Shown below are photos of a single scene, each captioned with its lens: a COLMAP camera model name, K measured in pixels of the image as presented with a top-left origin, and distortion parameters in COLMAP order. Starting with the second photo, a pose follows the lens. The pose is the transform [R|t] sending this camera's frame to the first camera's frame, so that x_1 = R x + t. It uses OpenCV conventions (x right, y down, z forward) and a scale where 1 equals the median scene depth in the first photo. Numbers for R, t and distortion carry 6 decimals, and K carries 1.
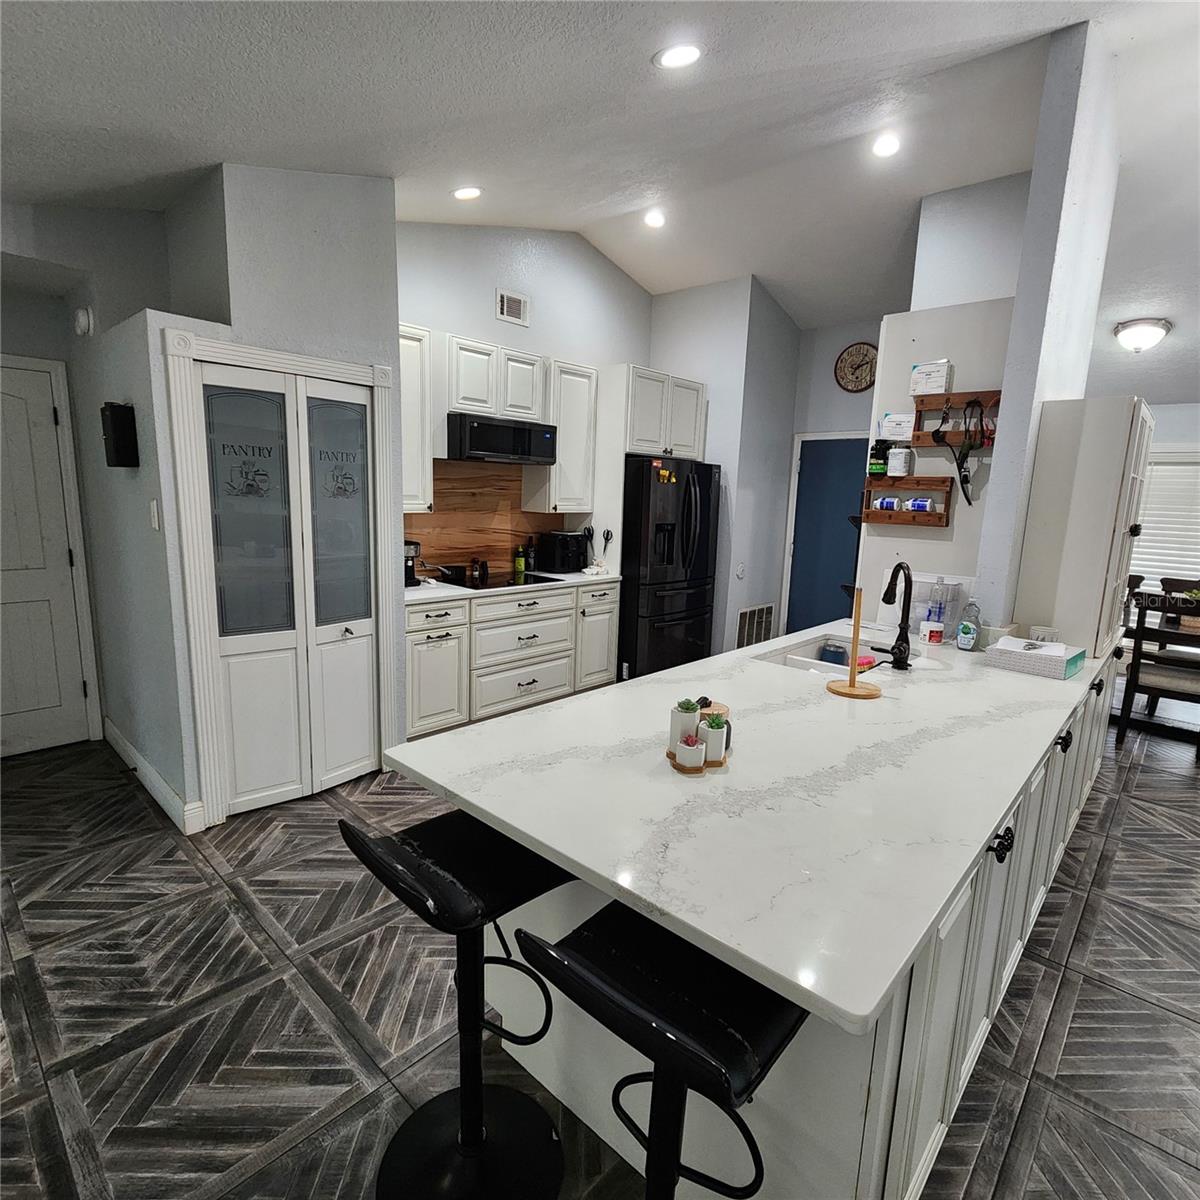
lens RADIAL K [[649.7, 0, 597.7], [0, 649.7, 603.9], [0, 0, 1]] dist [0.004149, 0.002240]
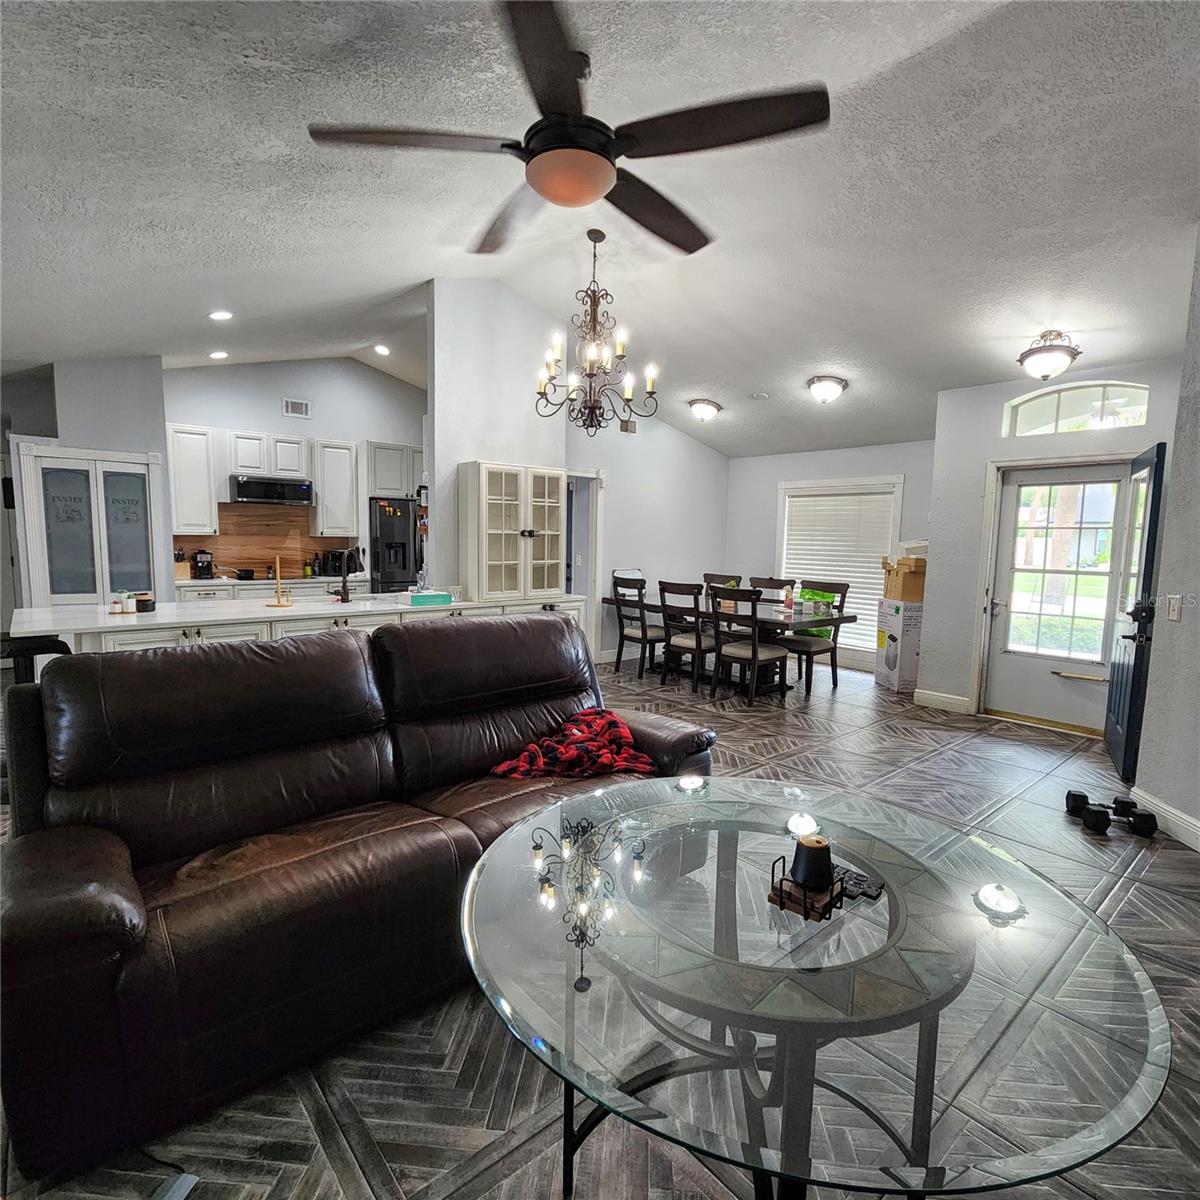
lens RADIAL K [[649.7, 0, 599.9], [0, 649.7, 604.7], [0, 0, 1]] dist [0.004149, 0.002240]
pose [[0.991748, -0.000576, -0.128198, 0.939642], [-0.008297, 0.997605, -0.068670, 0.146135], [0.127931, 0.069167, 0.989368, -0.517802]]
